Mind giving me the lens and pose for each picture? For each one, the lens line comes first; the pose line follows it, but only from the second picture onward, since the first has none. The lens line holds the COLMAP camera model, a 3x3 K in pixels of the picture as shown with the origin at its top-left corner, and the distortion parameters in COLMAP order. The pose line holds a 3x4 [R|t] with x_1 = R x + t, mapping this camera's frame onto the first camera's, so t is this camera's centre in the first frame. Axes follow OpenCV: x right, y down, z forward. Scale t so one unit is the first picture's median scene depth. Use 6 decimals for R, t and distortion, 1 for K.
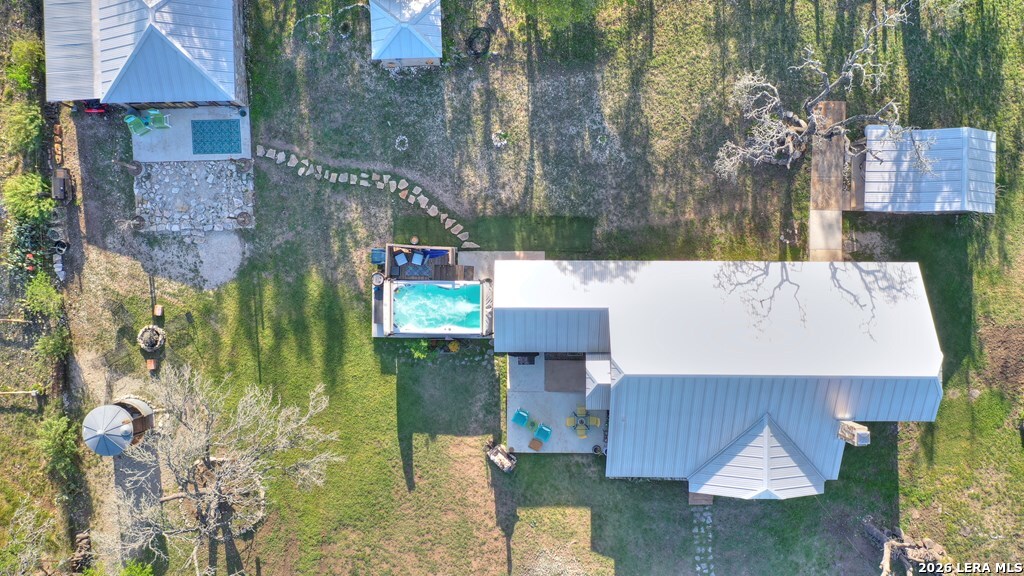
lens RADIAL K [[814.3, 0, 512.0], [0, 814.3, 288.0], [0, 0, 1]] dist [0.001561, 0.012044]
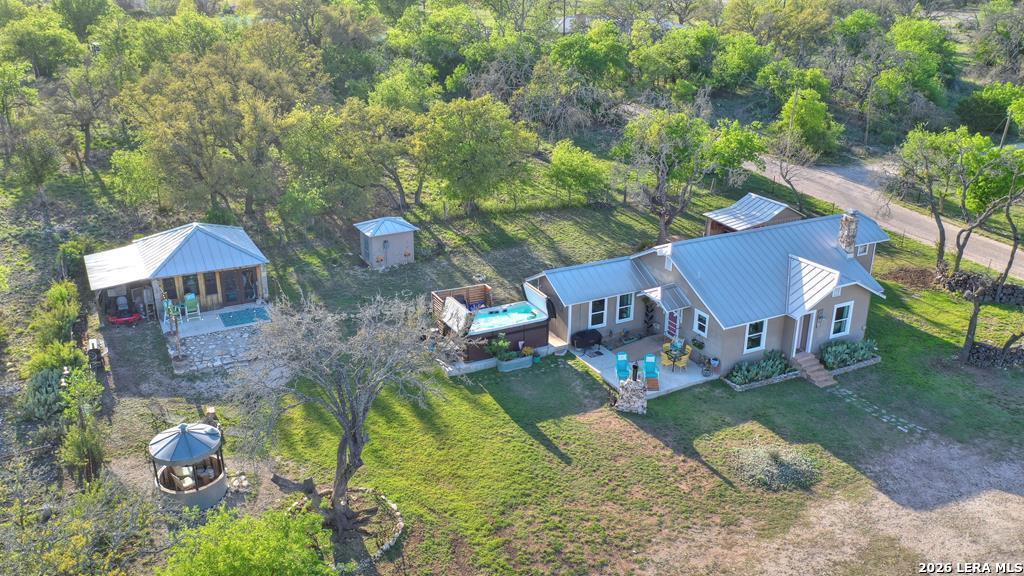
lens RADIAL K [[814.3, 0, 512.0], [0, 814.3, 288.0], [0, 0, 1]] dist [0.001561, 0.012044]
pose [[0.887421, -0.153221, 0.434750, -0.506454], [0.460440, 0.339453, -0.820224, 0.848181], [-0.021901, 0.928060, 0.371787, 0.543528]]
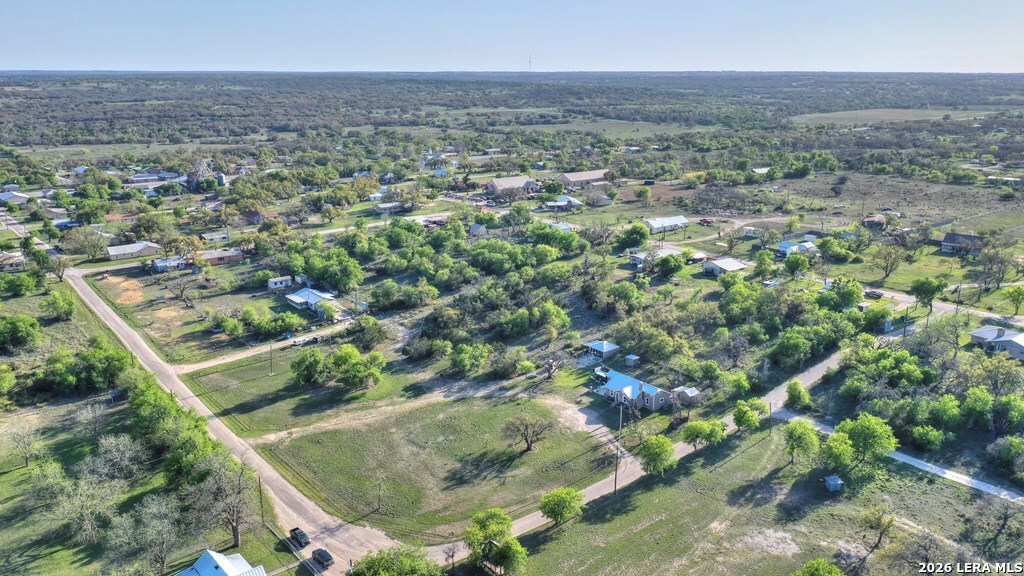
lens RADIAL K [[814.3, 0, 512.0], [0, 814.3, 288.0], [0, 0, 1]] dist [0.001561, 0.012044]
pose [[0.629804, 0.217981, -0.745541, 3.438229], [-0.776737, 0.183227, -0.602585, 3.646789], [0.005251, 0.958599, 0.284711, -1.133062]]
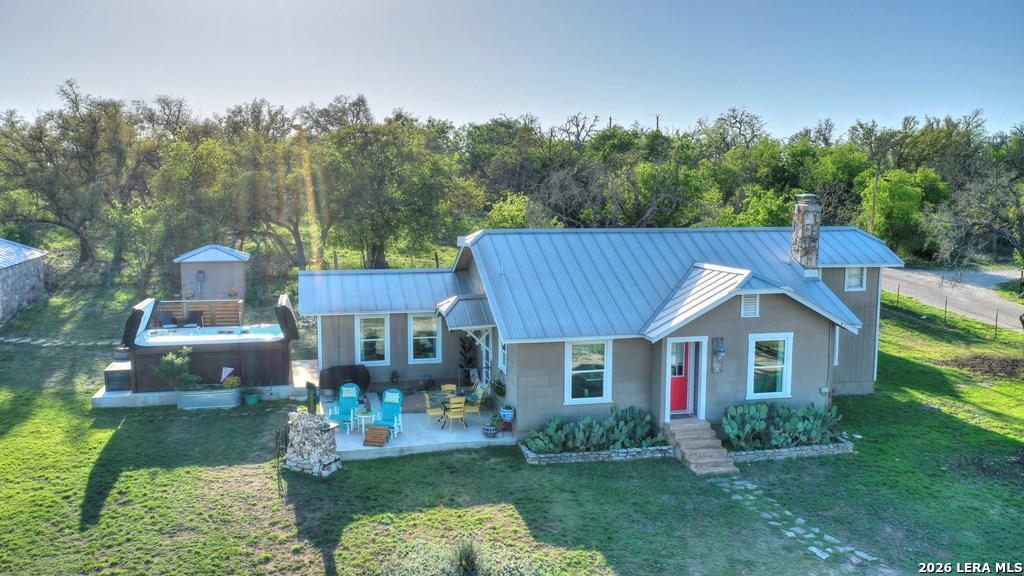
lens RADIAL K [[814.3, 0, 512.0], [0, 814.3, 288.0], [0, 0, 1]] dist [0.001561, 0.012044]
pose [[0.971103, -0.012801, 0.238317, -0.010357], [0.237827, 0.135299, -0.961838, 0.706551], [-0.019932, 0.990722, 0.134433, 0.824191]]
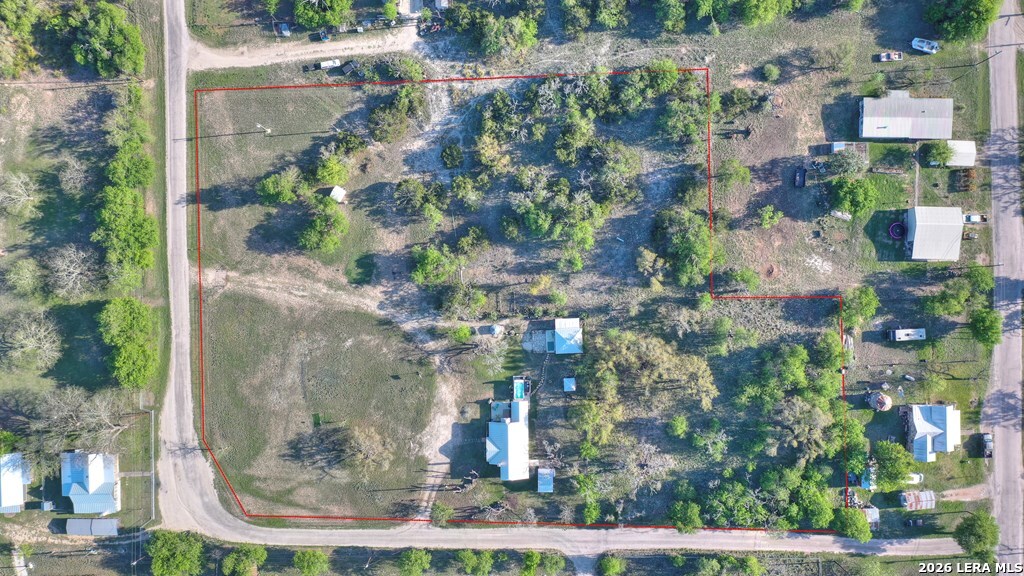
lens RADIAL K [[814.3, 0, 512.0], [0, 814.3, 288.0], [0, 0, 1]] dist [0.001561, 0.012044]
pose [[0.019429, 0.999636, 0.018724, -0.827187], [-0.999256, 0.018791, 0.033678, -0.119108], [0.033314, -0.019364, 0.999257, -4.156122]]
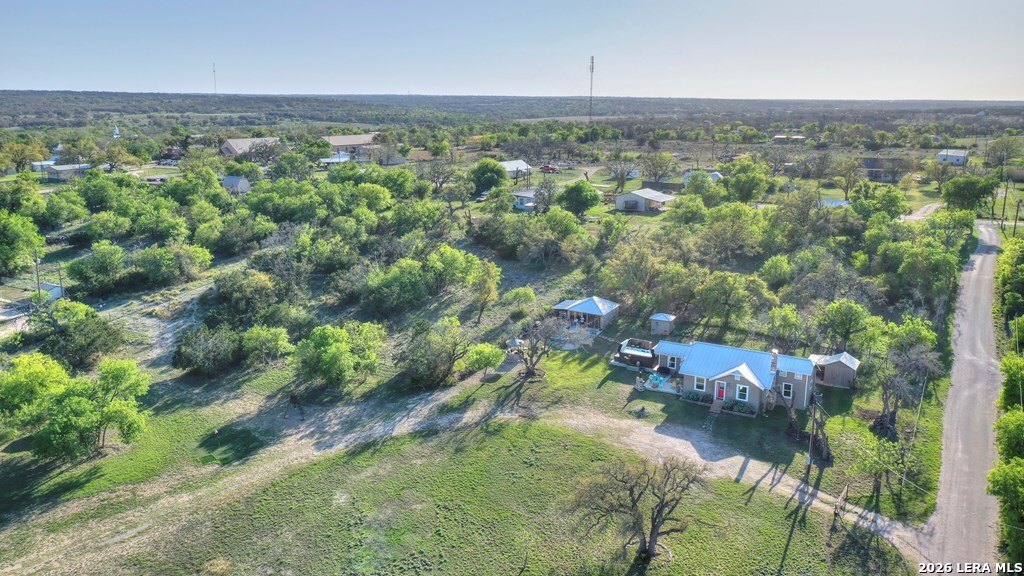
lens RADIAL K [[814.3, 0, 512.0], [0, 814.3, 288.0], [0, 0, 1]] dist [0.001561, 0.012044]
pose [[0.869691, 0.133780, -0.475121, 0.779311], [-0.493475, 0.214346, -0.842934, 2.402616], [-0.010928, 0.967553, 0.252432, 0.093853]]
